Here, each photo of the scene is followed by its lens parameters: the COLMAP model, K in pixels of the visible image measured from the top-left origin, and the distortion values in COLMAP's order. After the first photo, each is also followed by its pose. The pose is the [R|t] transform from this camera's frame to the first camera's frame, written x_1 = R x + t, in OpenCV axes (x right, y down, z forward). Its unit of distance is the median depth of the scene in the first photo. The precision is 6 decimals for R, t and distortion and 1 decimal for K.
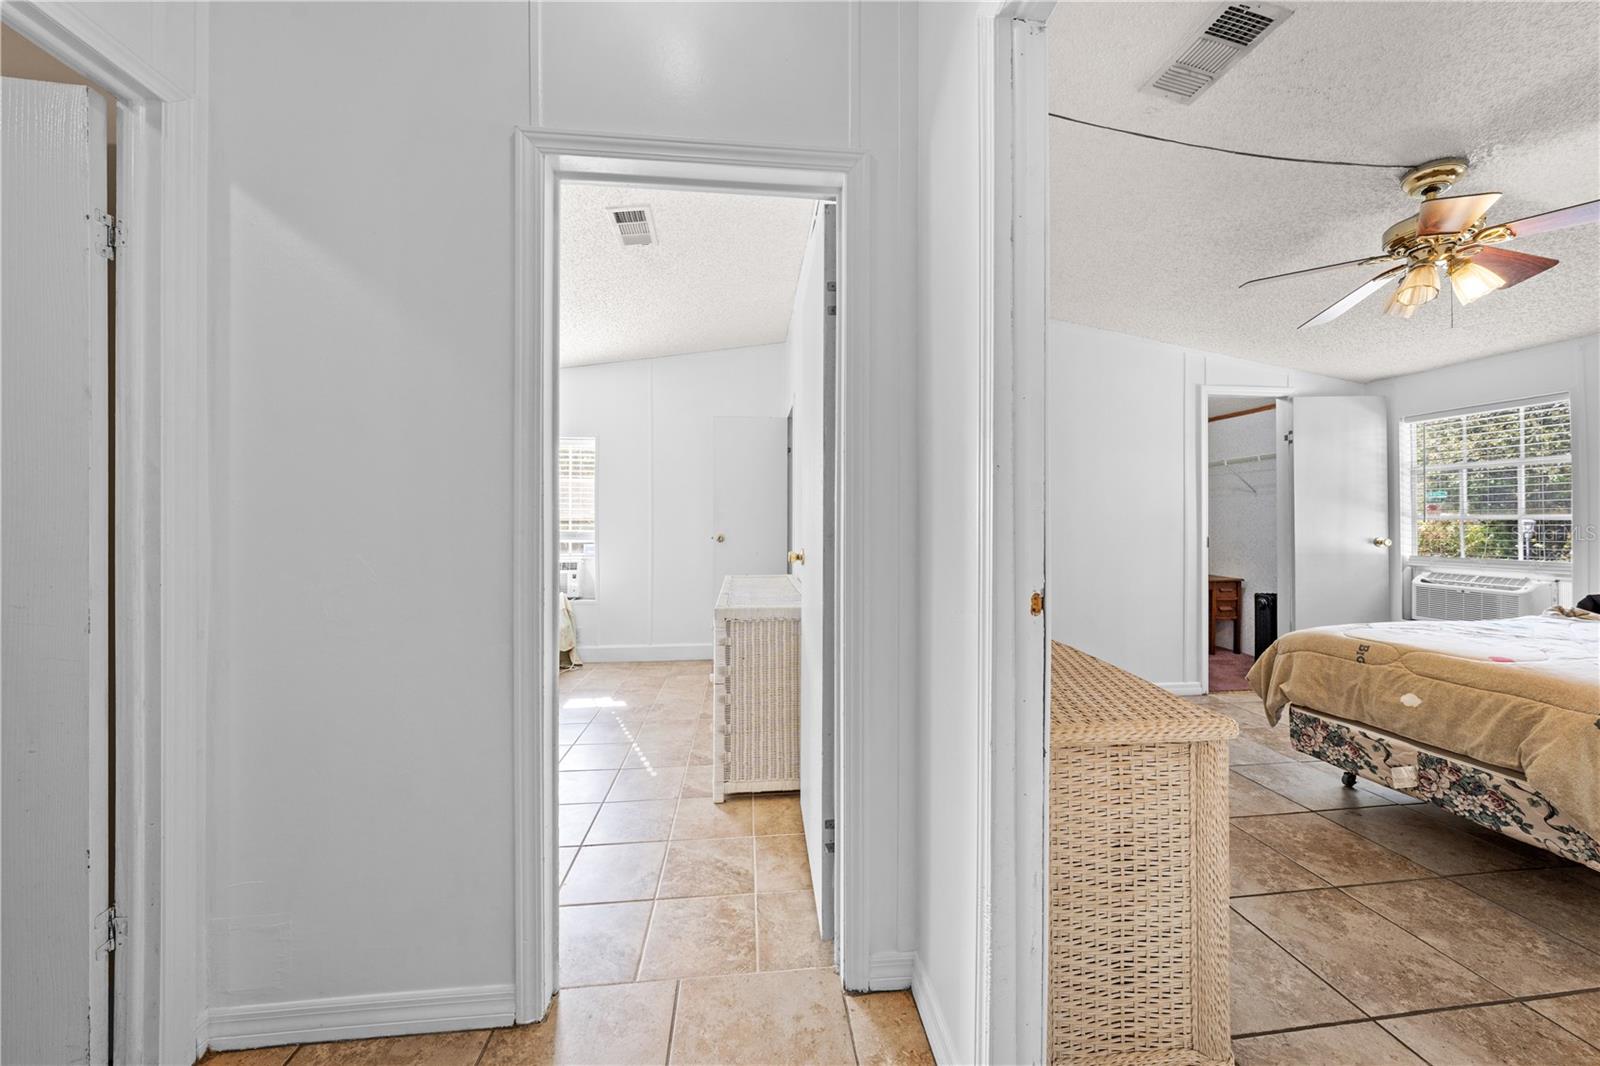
lens RADIAL K [[541.4, 0, 804.5], [0, 541.4, 519.6], [0, 0, 1]] dist [-0.005312, 0.001037]
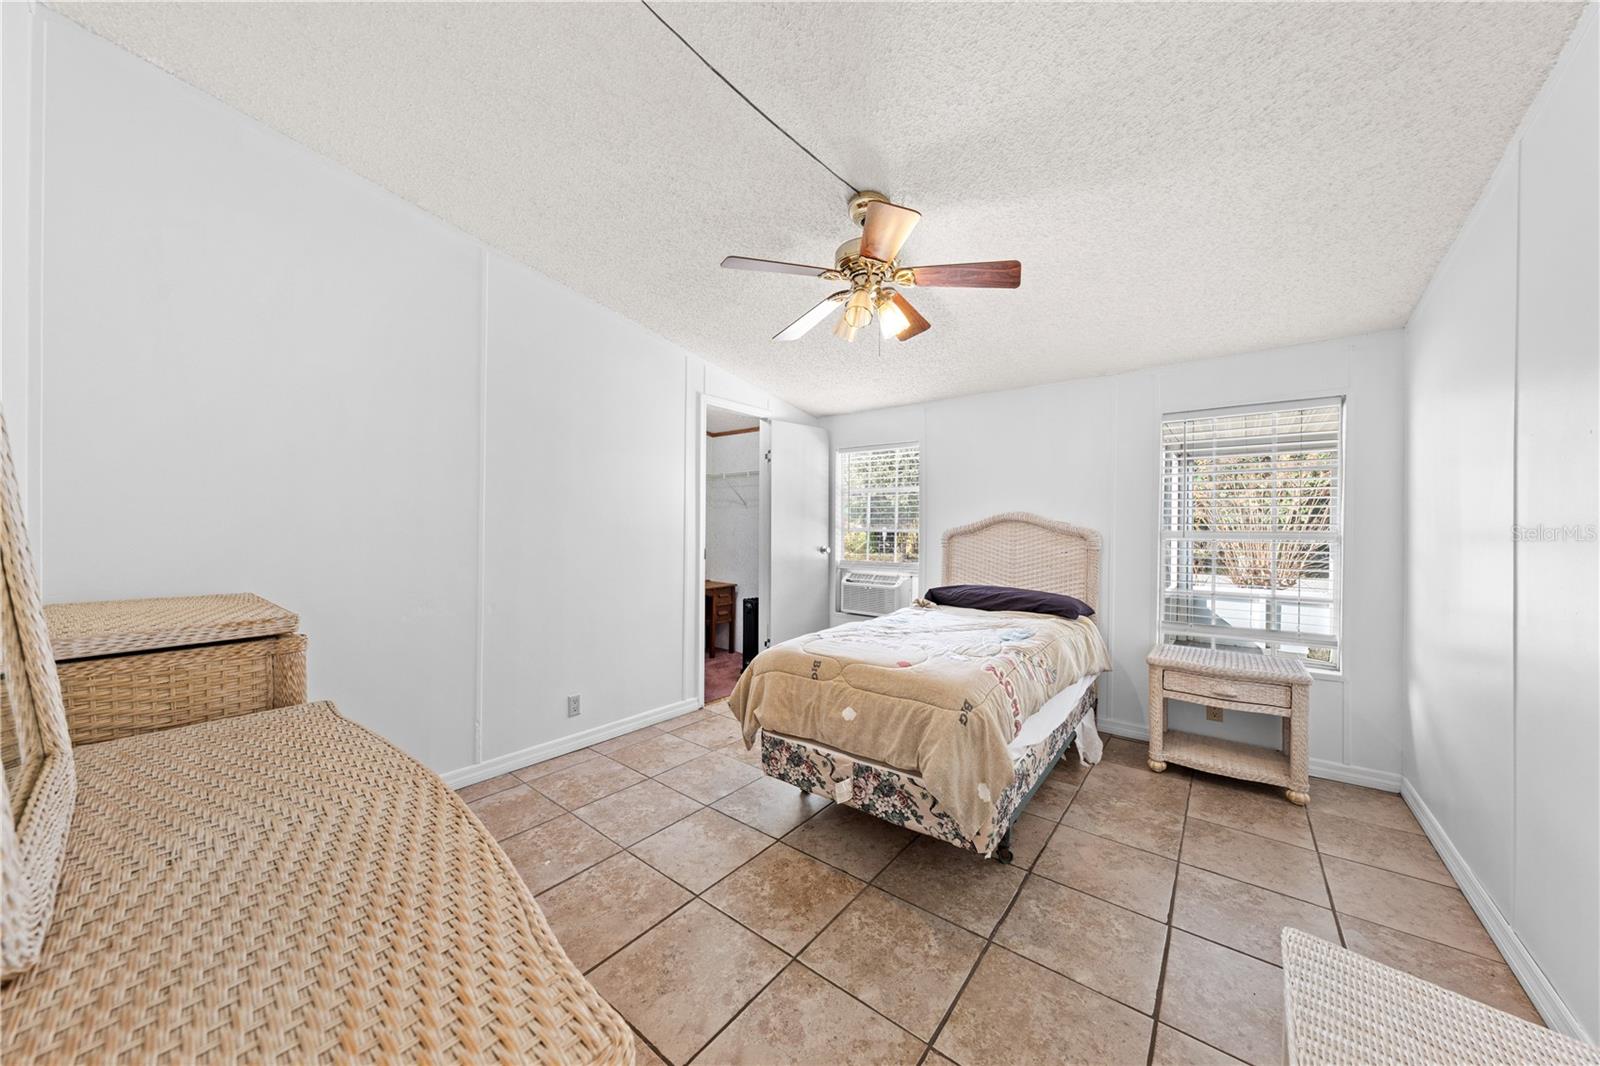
lens RADIAL K [[541.4, 0, 804.1], [0, 541.4, 527.8], [0, 0, 1]] dist [-0.005312, 0.001037]
pose [[0.703813, 0.006263, 0.710358, 0.255540], [-0.010897, 0.999939, 0.001981, -0.015009], [-0.710302, -0.009135, 0.703838, 0.260792]]
